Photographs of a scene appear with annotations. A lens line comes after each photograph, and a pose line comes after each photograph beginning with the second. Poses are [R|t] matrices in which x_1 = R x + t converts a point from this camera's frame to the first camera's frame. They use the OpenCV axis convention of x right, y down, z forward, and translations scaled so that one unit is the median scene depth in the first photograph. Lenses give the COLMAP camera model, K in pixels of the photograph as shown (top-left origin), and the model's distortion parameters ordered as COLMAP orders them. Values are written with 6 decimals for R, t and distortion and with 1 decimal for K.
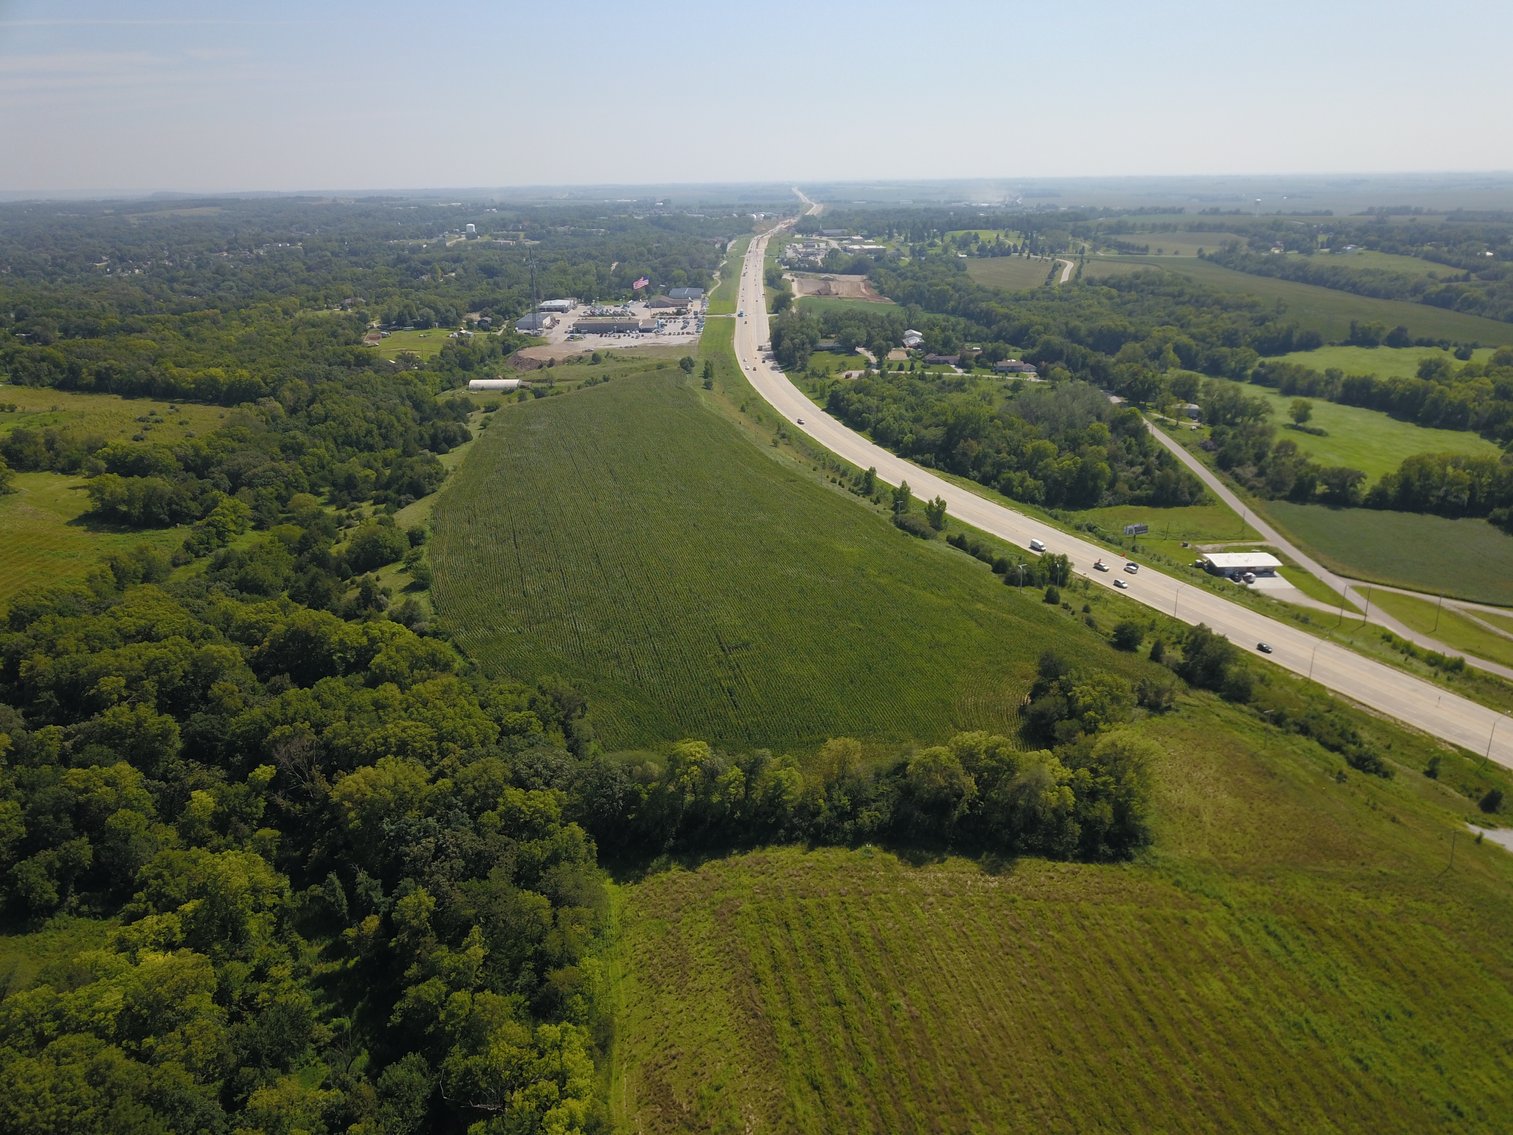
lens RADIAL K [[1156.5, 0, 769.2], [0, 1156.5, 568.8], [0, 0, 1]] dist [0.015254, -0.015003]
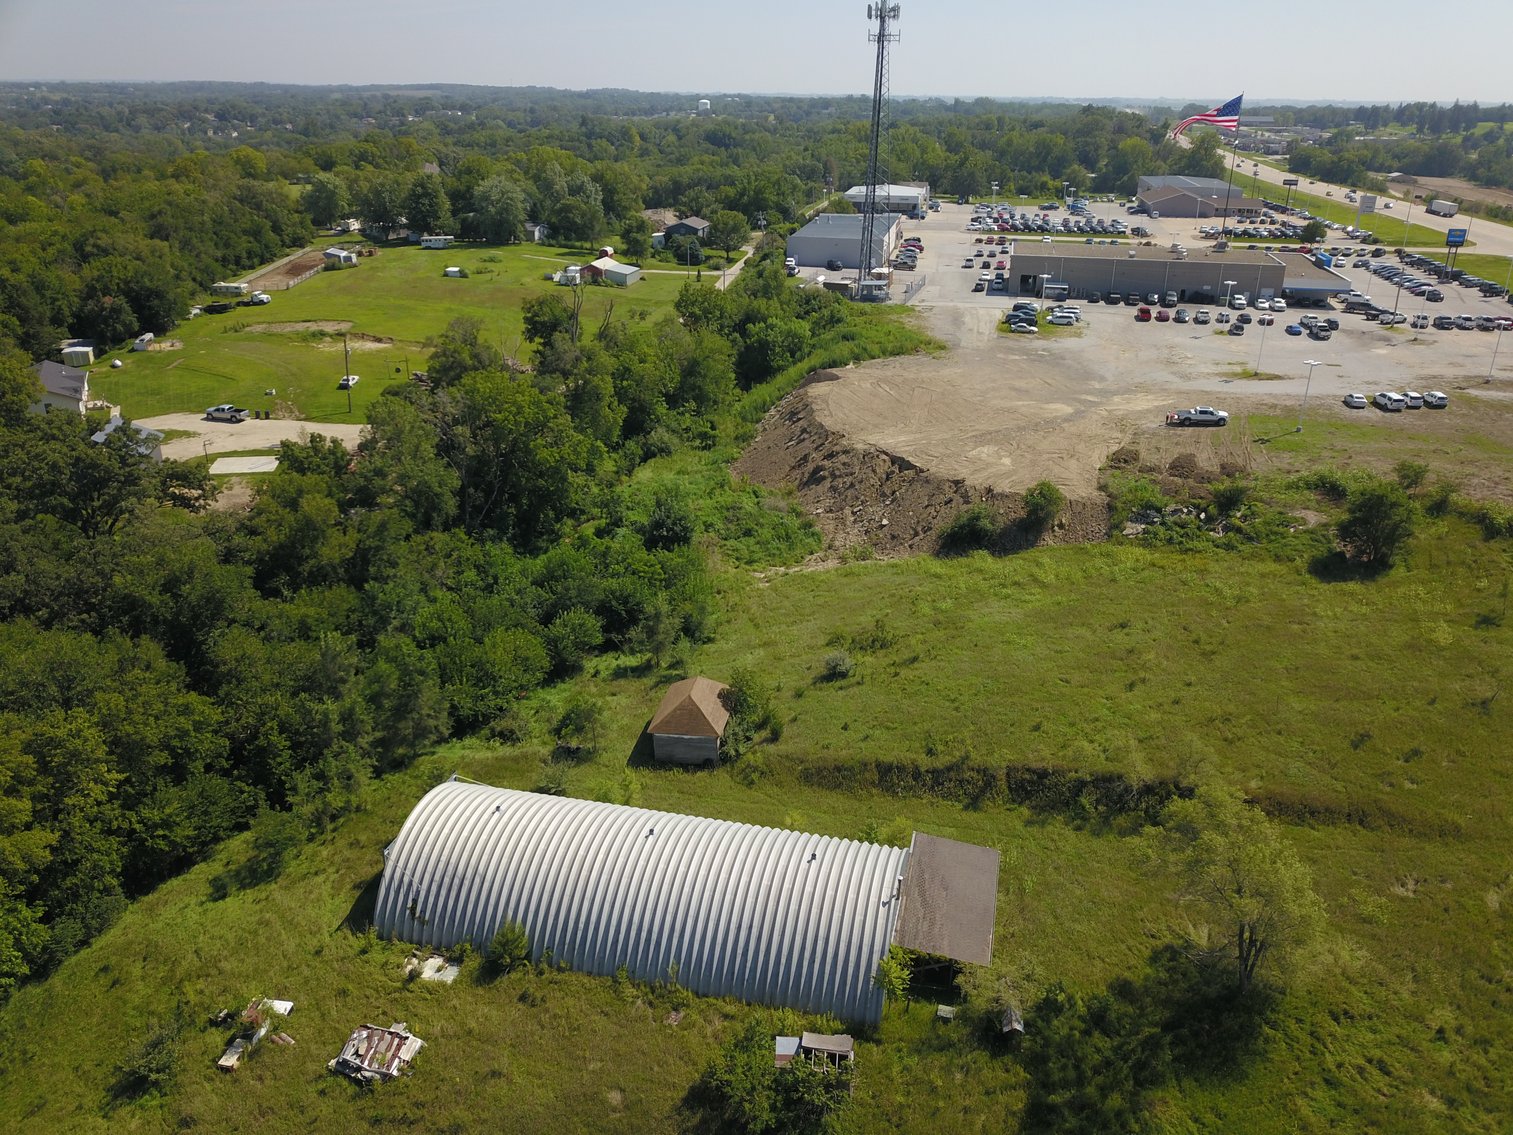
lens RADIAL K [[1156.5, 0, 766.8], [0, 1156.5, 571.6], [0, 0, 1]] dist [0.015254, -0.015003]
pose [[0.979984, 0.102917, -0.170411, -0.338515], [-0.091521, 0.993091, 0.073448, -0.308058], [0.176793, -0.056382, 0.982632, 1.445862]]
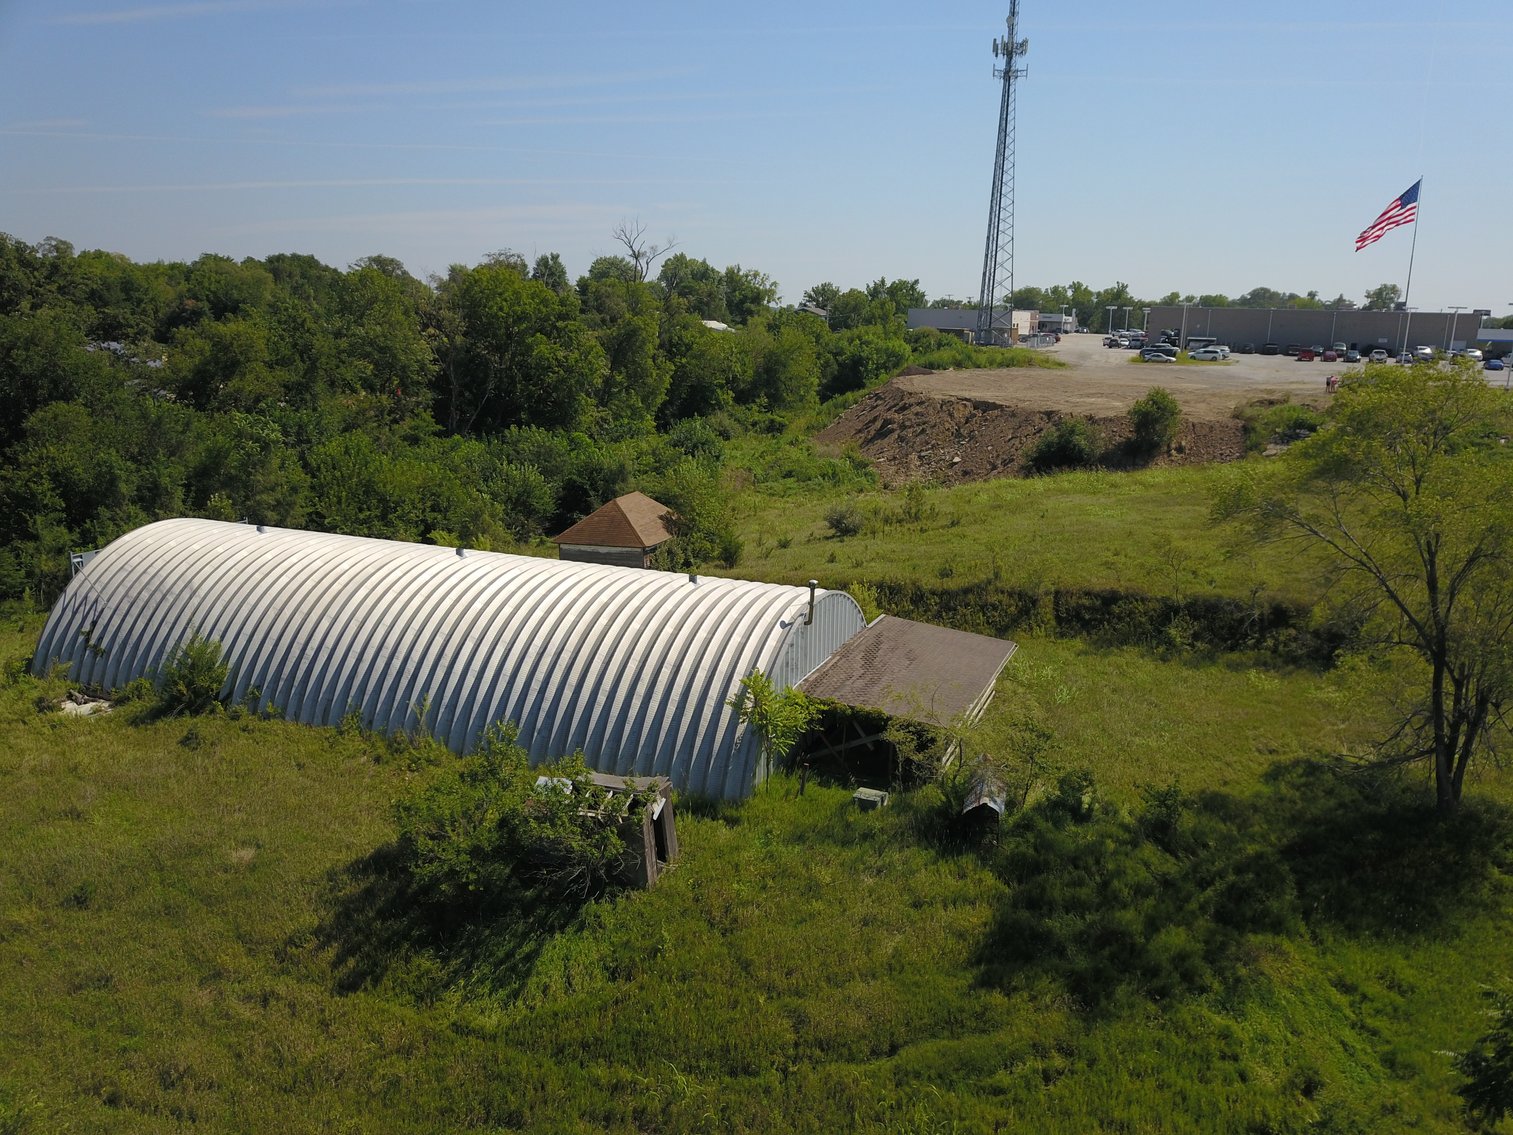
lens RADIAL K [[1156.5, 0, 768.2], [0, 1156.5, 576.0], [0, 0, 1]] dist [0.015254, -0.015003]
pose [[0.941228, 0.114594, -0.317738, -0.319176], [-0.148357, 0.985351, -0.084101, -0.253692], [0.303446, 0.126297, 0.944441, 1.507611]]
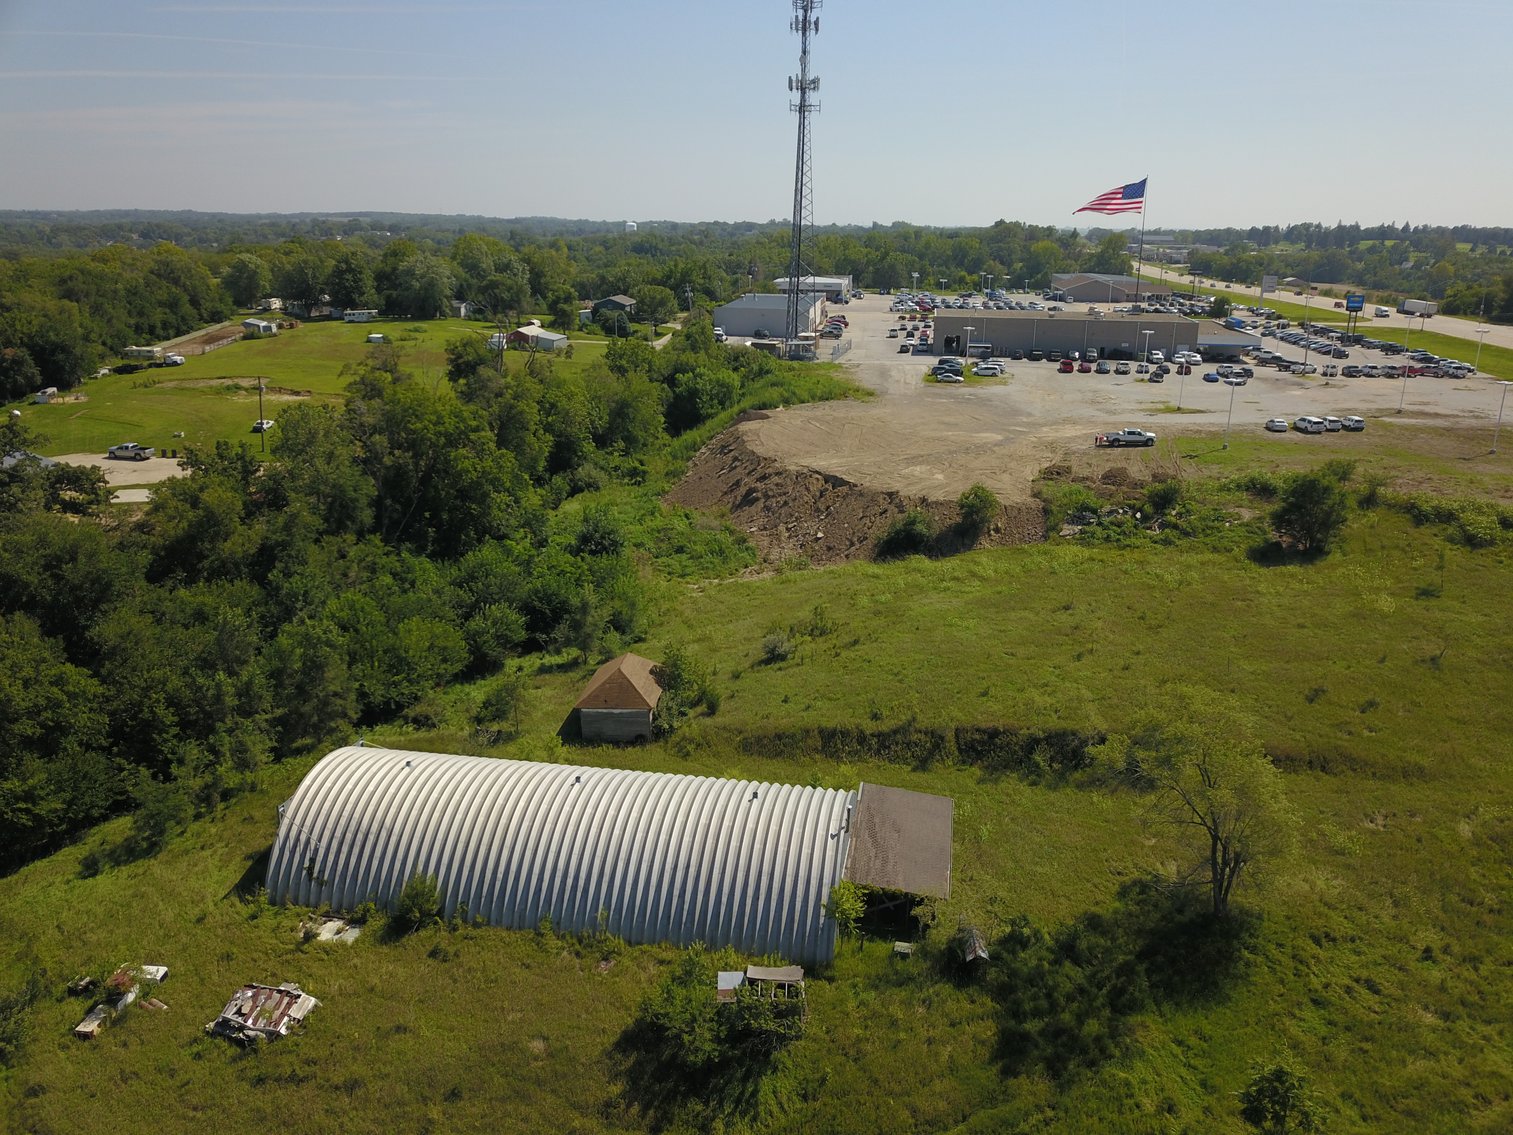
lens RADIAL K [[1156.5, 0, 768.8], [0, 1156.5, 576.2], [0, 0, 1]] dist [0.015254, -0.015003]
pose [[0.990436, 0.069055, -0.119452, -0.337998], [-0.072875, 0.996951, -0.027906, -0.283051], [0.117160, 0.036344, 0.992448, 1.454268]]
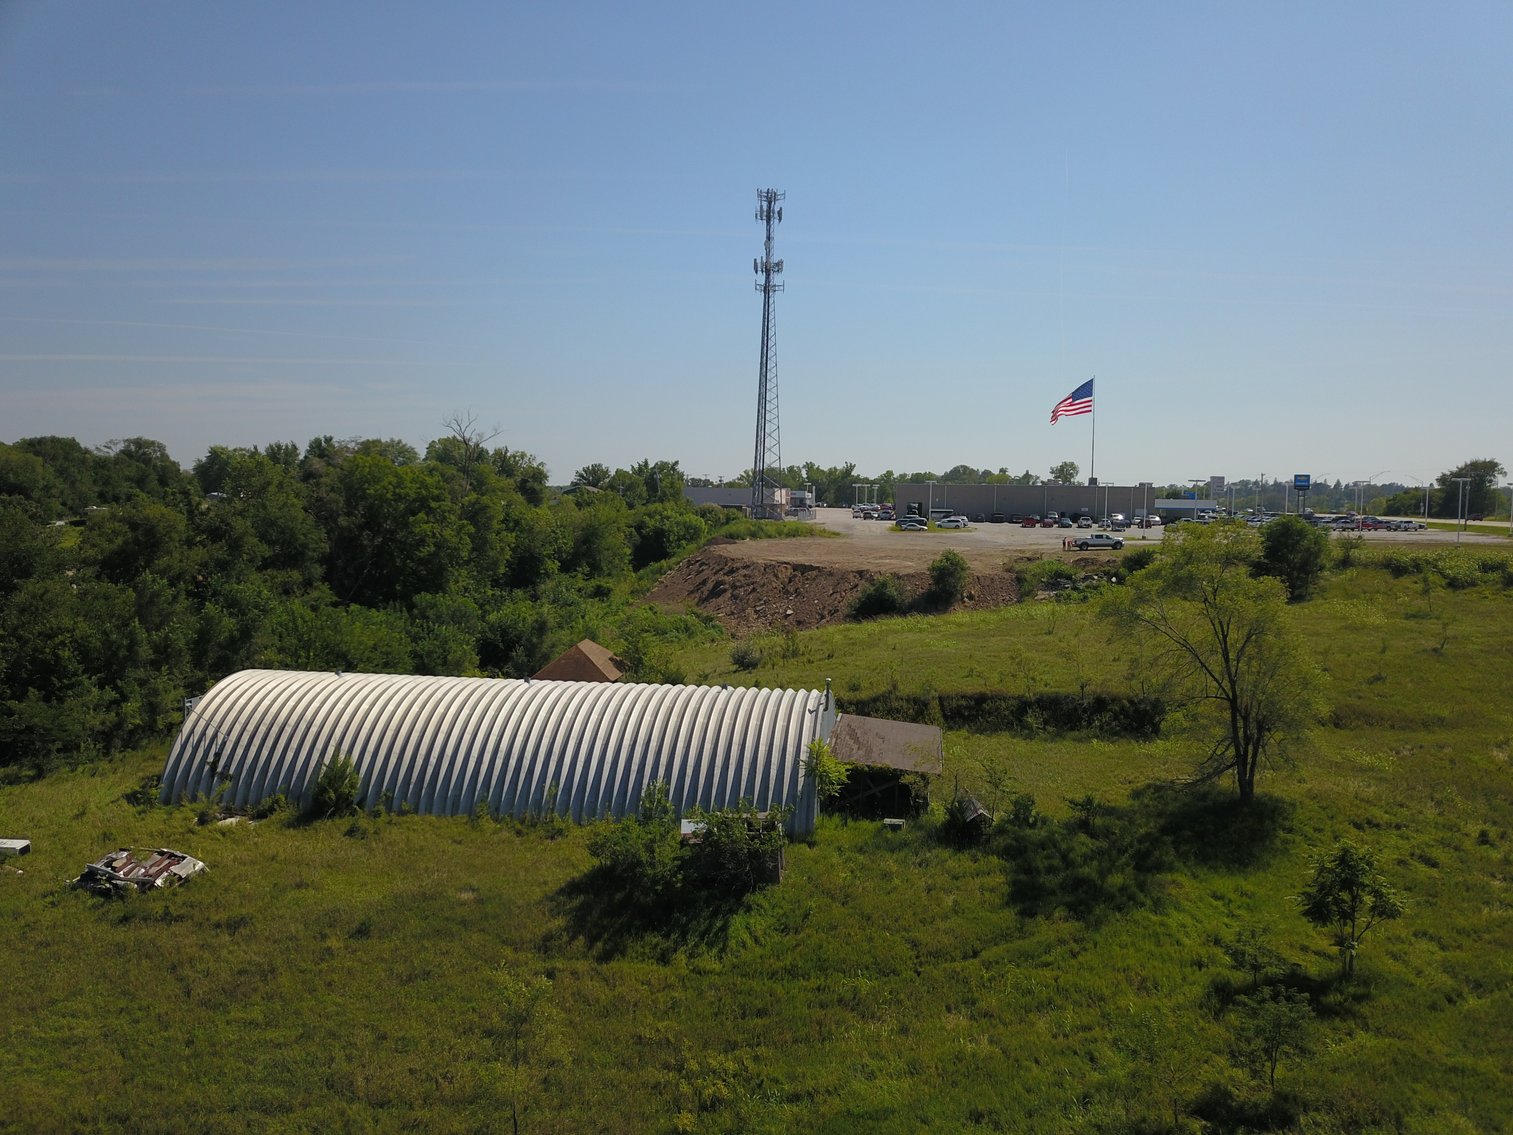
lens RADIAL K [[1156.5, 0, 770.0], [0, 1156.5, 581.8], [0, 0, 1]] dist [0.015254, -0.015003]
pose [[0.994046, 0.040932, -0.100980, -0.337303], [-0.065115, 0.966228, -0.249327, -0.240471], [0.087364, 0.254418, 0.963140, 1.470094]]
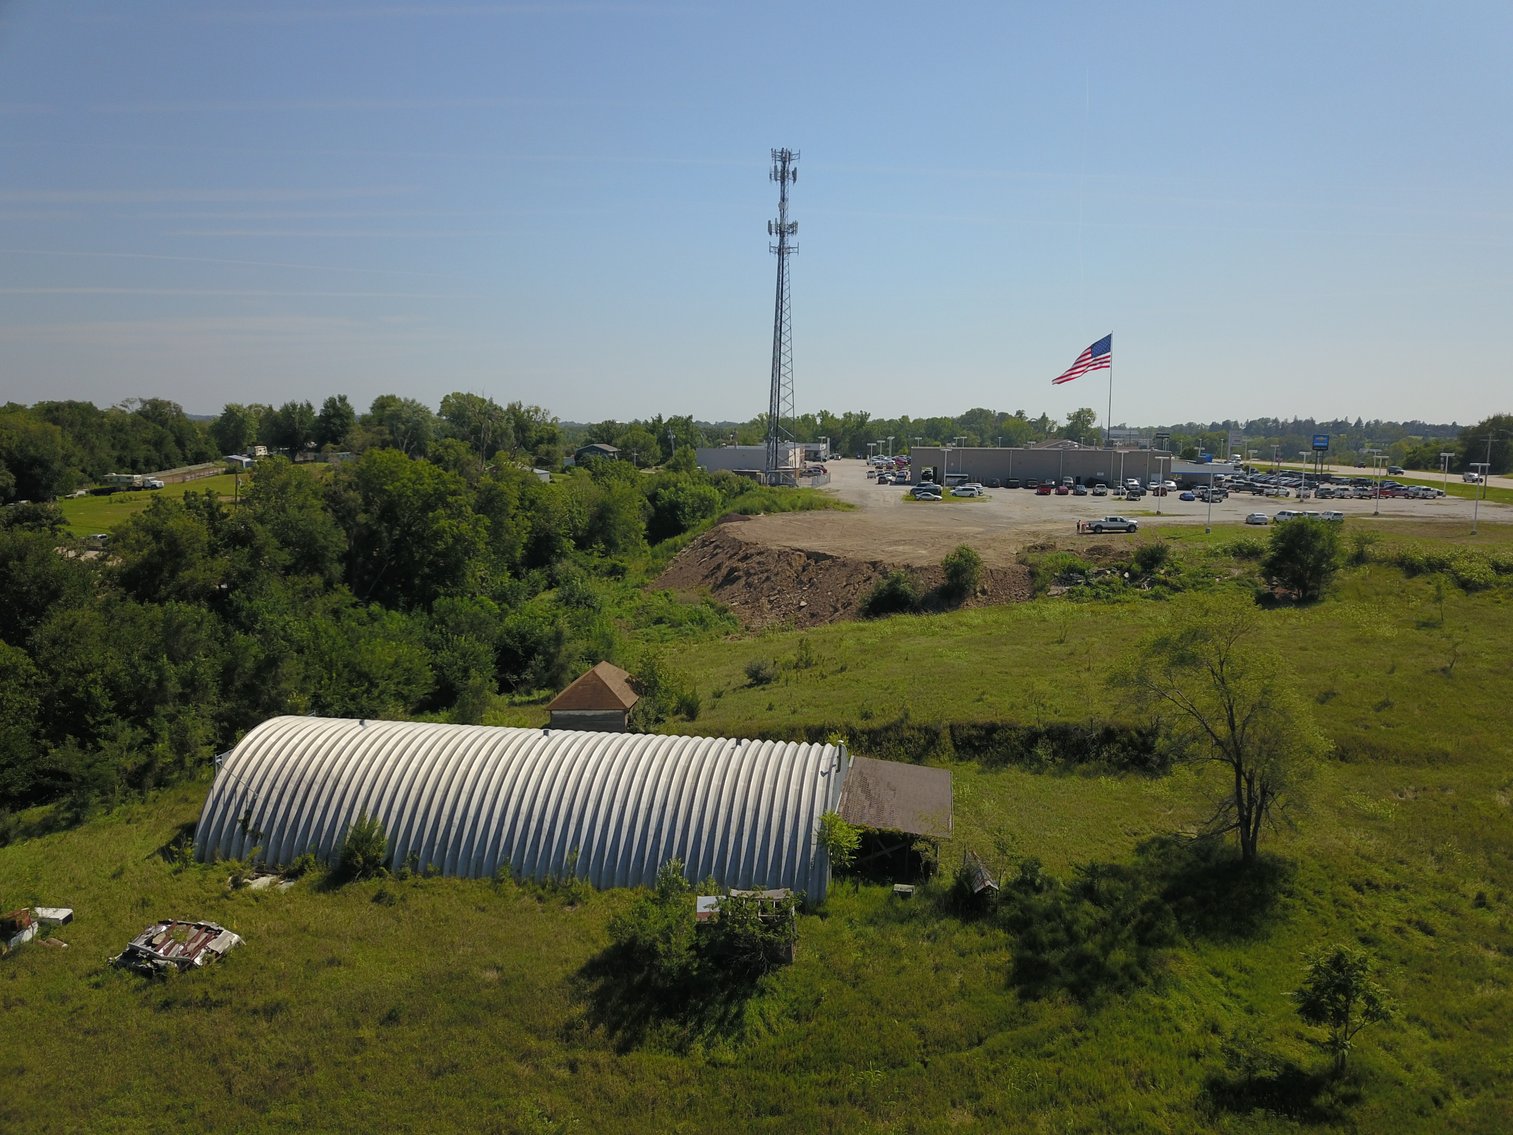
lens RADIAL K [[1156.5, 0, 769.7], [0, 1156.5, 578.2], [0, 0, 1]] dist [0.015254, -0.015003]
pose [[0.992683, 0.046906, -0.111266, -0.337595], [-0.068181, 0.978252, -0.195893, -0.253428], [0.099658, 0.202046, 0.974292, 1.464993]]
